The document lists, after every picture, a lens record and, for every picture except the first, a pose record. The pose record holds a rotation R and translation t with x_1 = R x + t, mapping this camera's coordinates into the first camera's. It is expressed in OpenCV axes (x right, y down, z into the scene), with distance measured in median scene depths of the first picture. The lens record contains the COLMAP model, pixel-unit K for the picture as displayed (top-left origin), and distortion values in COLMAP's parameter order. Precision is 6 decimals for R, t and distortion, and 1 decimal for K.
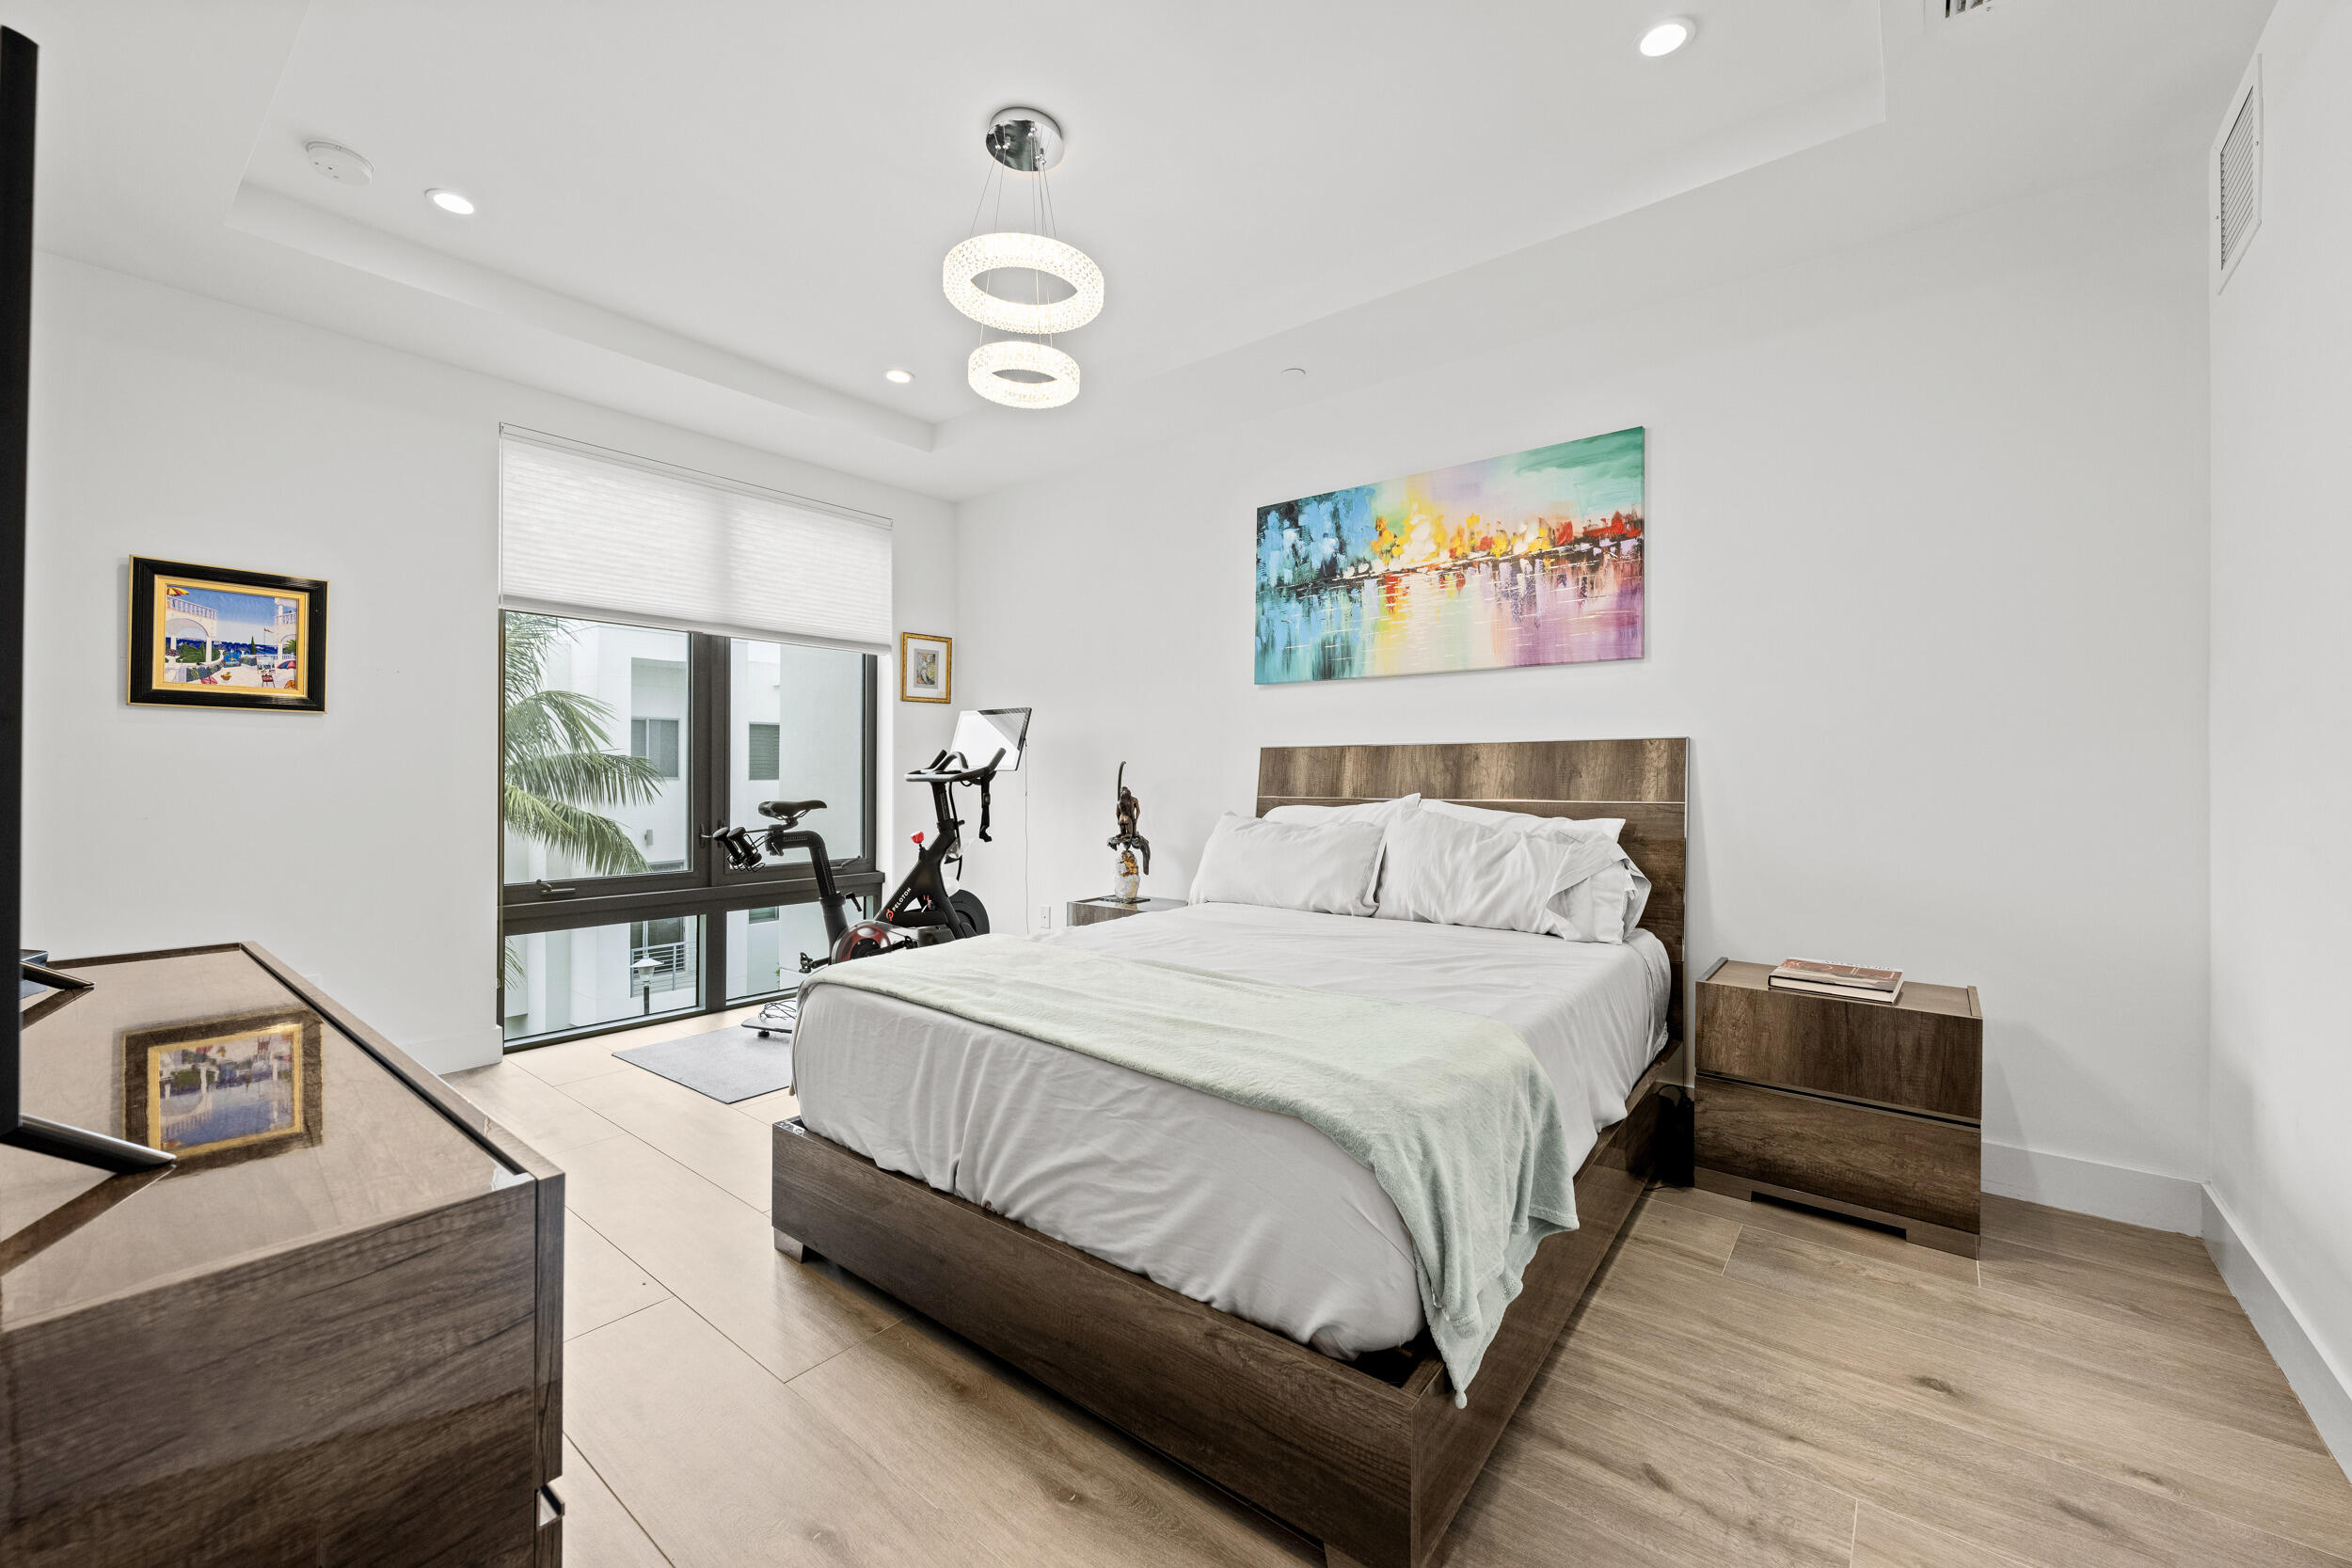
lens RADIAL K [[922.1, 0, 1170.1], [0, 922.1, 753.8], [0, 0, 1]] dist [-0.000506, -0.000052]
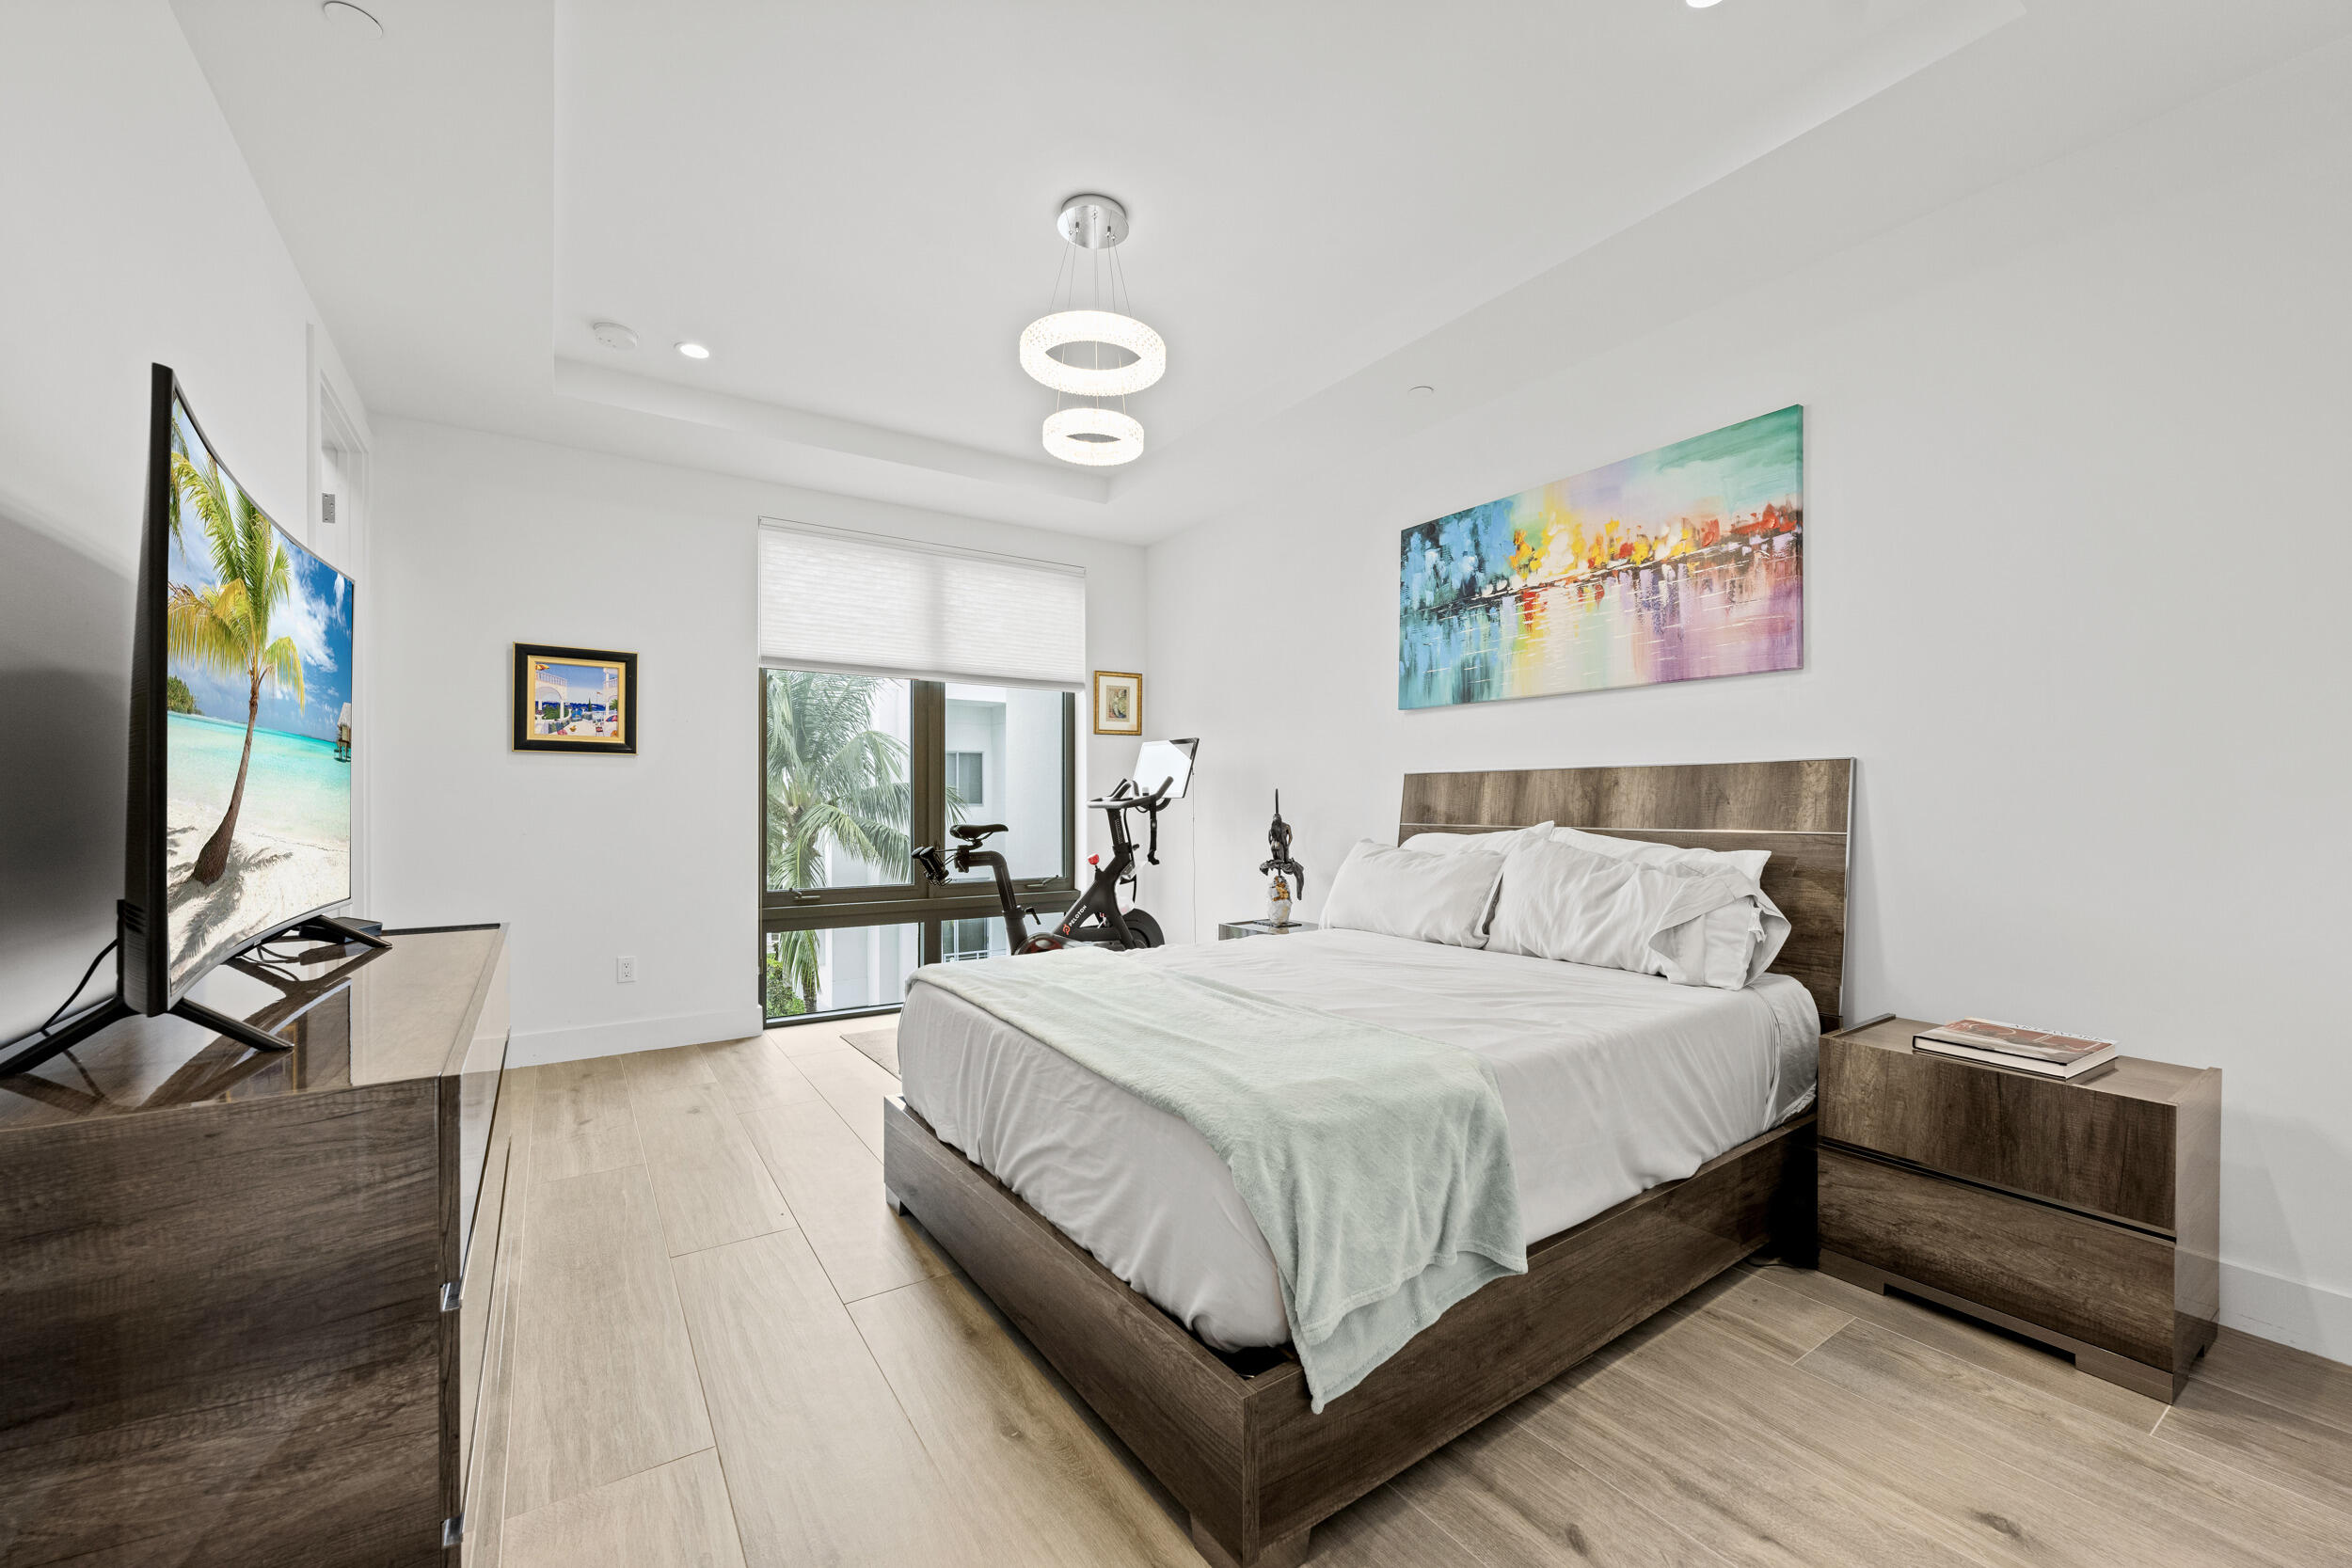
lens RADIAL K [[919.9, 0, 1176.0], [0, 919.9, 784.0], [0, 0, 1]] dist [-0.000811, -0.000262]
pose [[0.955200, -0.006726, -0.295885, 0.179934], [0.007675, 0.999968, 0.002045, 0.000049], [0.295862, -0.004224, 0.955221, -0.011128]]
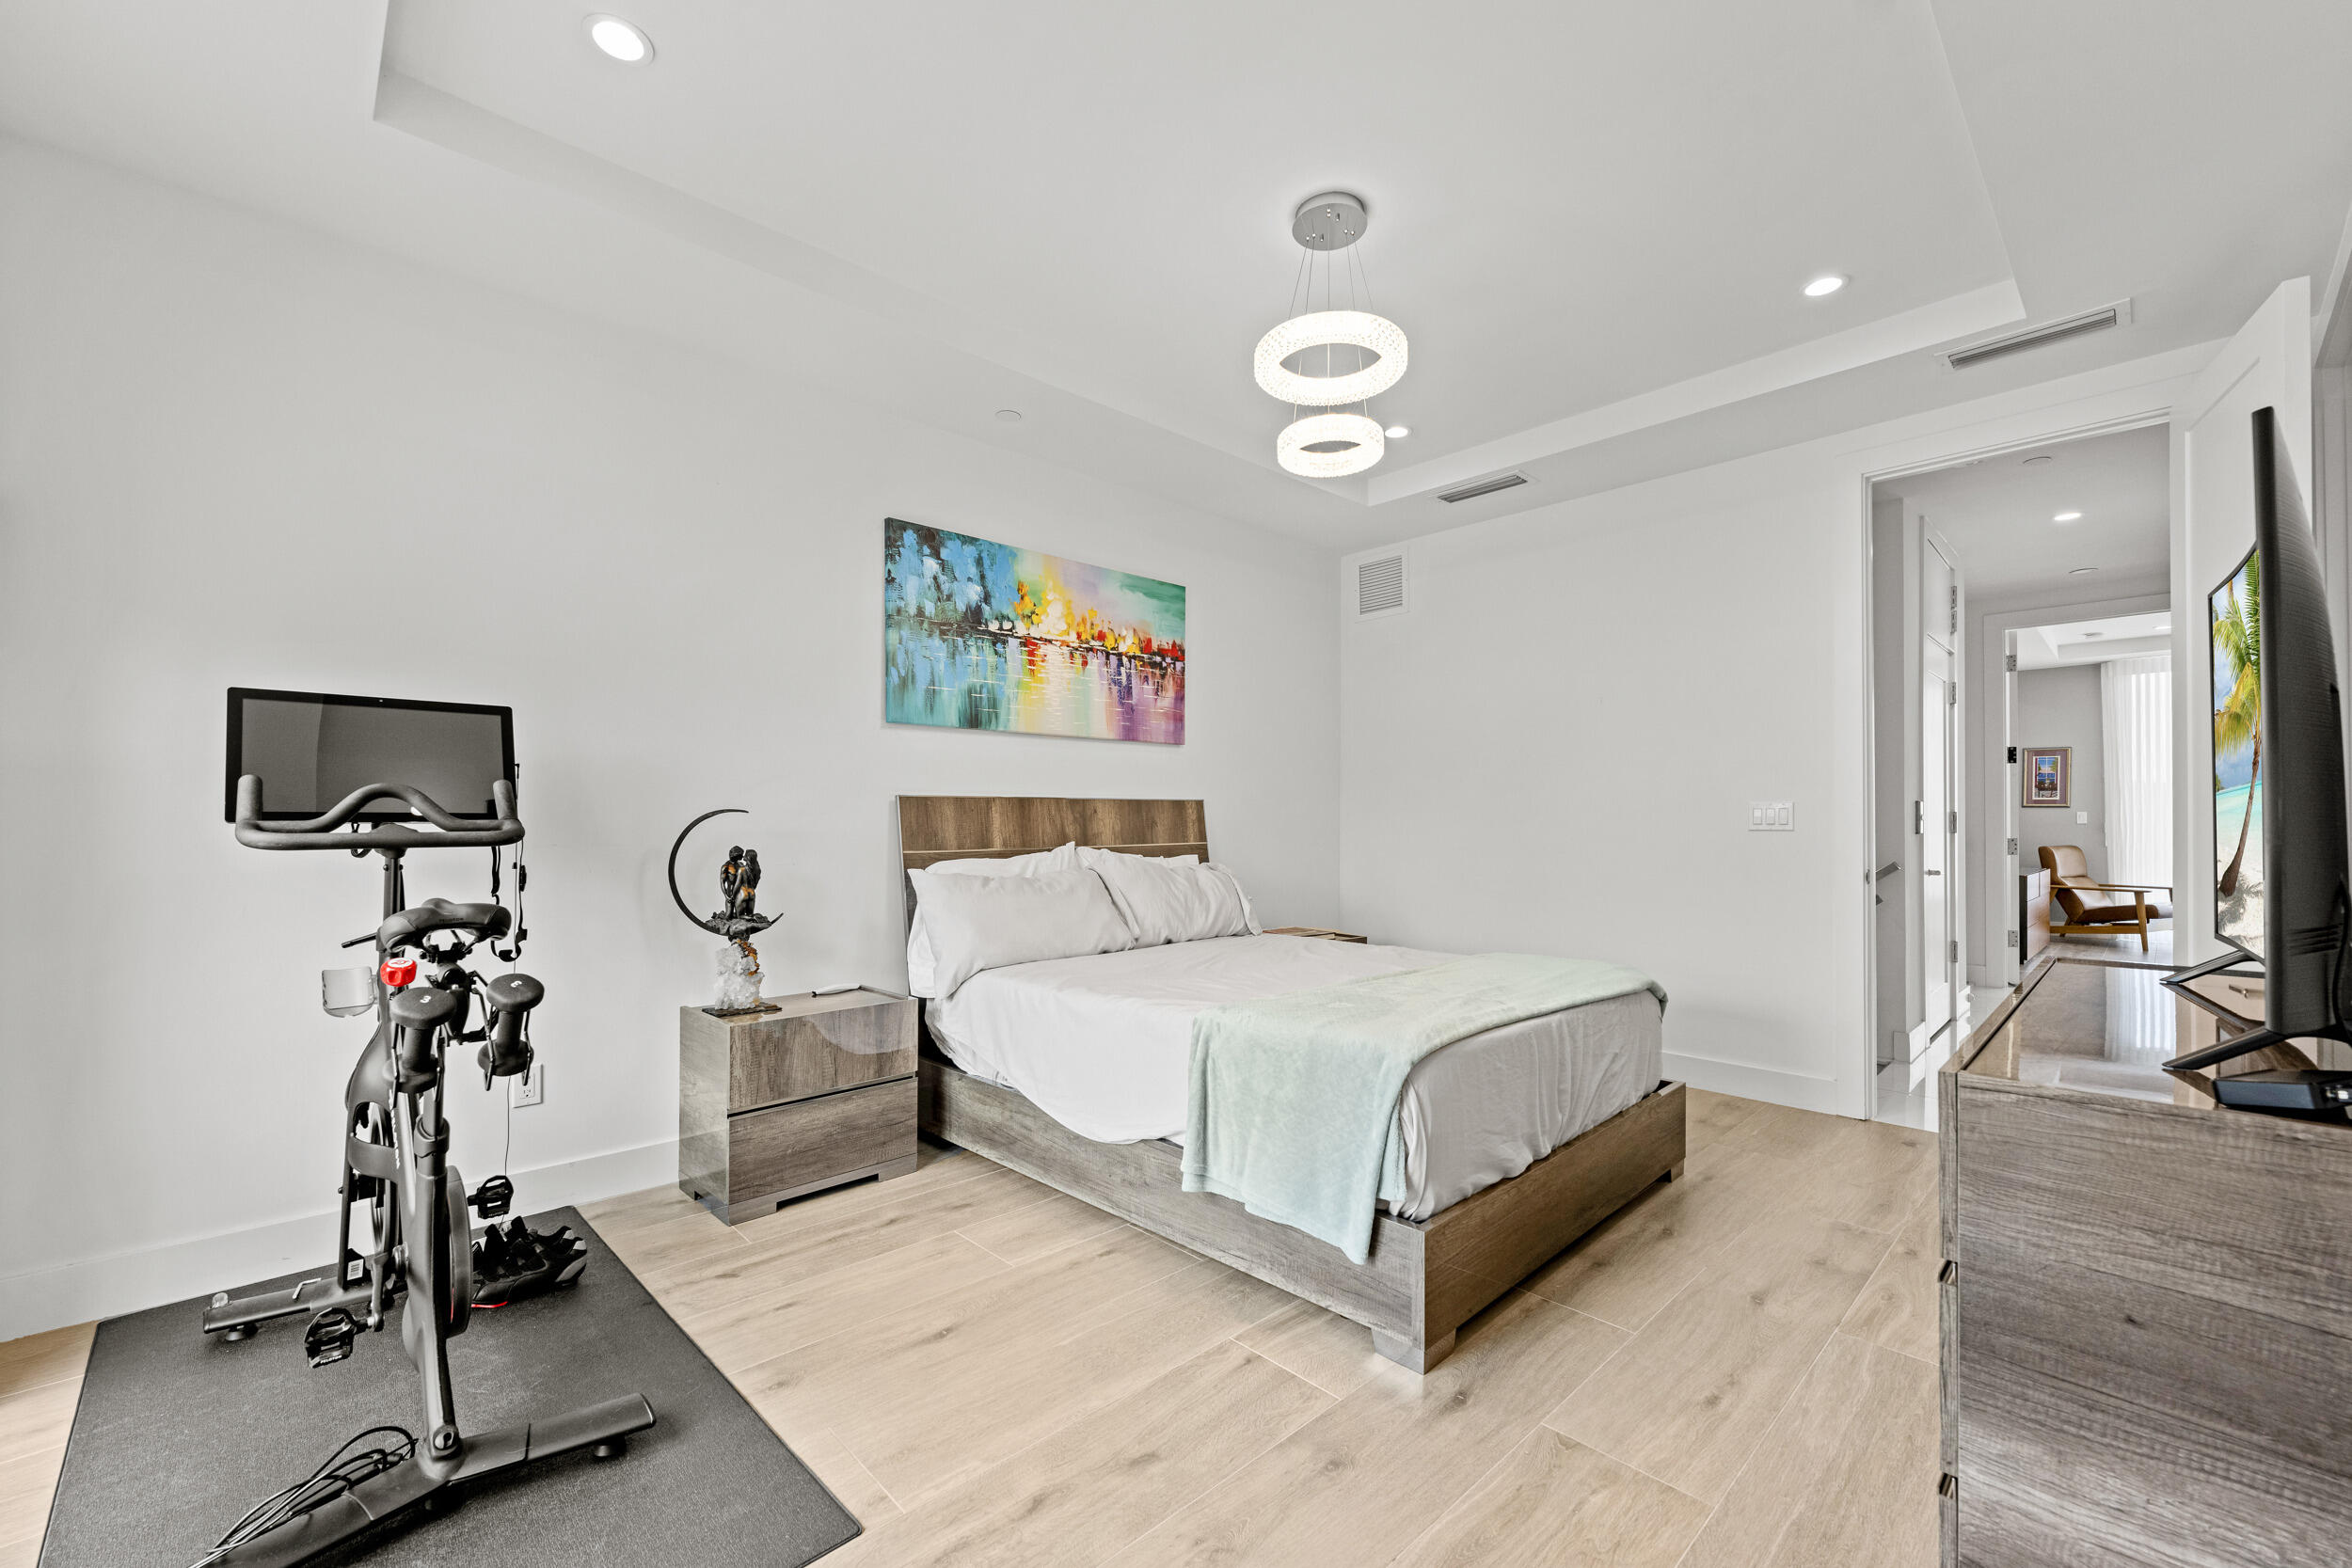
lens RADIAL K [[948.9, 0, 1168.4], [0, 948.9, 799.3], [0, 0, 1]] dist [0.000424, -0.000065]
pose [[0.135911, 0.019031, 0.990538, -0.870156], [-0.018445, 0.999691, -0.016676, 0.007907], [-0.990549, -0.016004, 0.136220, 0.721828]]
